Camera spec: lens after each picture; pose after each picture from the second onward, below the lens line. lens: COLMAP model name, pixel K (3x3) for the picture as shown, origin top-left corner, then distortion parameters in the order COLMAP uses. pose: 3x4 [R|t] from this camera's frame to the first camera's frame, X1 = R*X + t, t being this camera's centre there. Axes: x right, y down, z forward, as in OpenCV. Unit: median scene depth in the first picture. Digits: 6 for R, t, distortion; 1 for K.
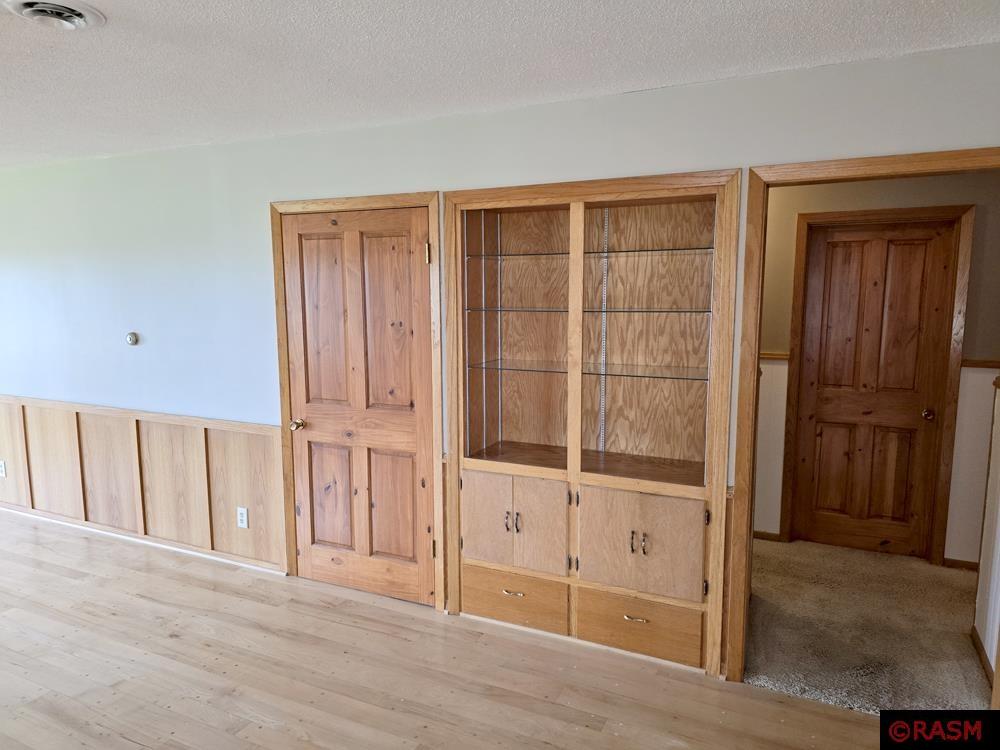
lens RADIAL K [[665.7, 0, 503.4], [0, 665.7, 377.5], [0, 0, 1]] dist [0.080439, -0.072144]
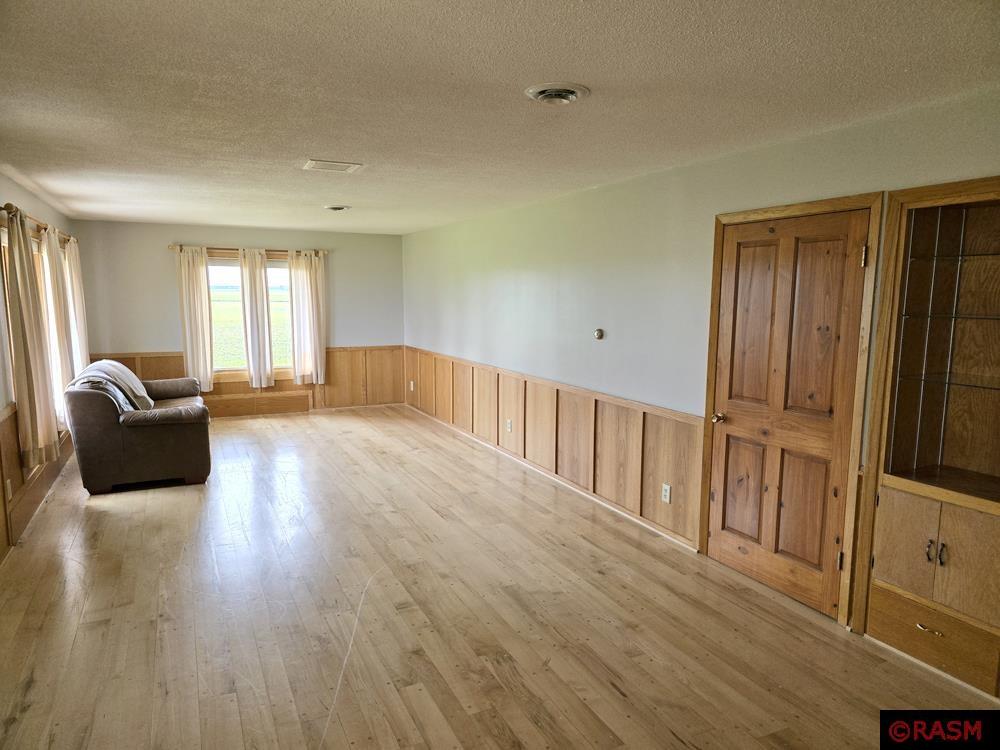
lens RADIAL K [[665.7, 0, 503.4], [0, 665.7, 377.5], [0, 0, 1]] dist [0.080439, -0.072144]
pose [[0.783380, 0.084569, -0.615763, 0.090980], [-0.087209, 0.995855, 0.025822, 0.007645], [0.615394, 0.033472, 0.787508, -0.080768]]
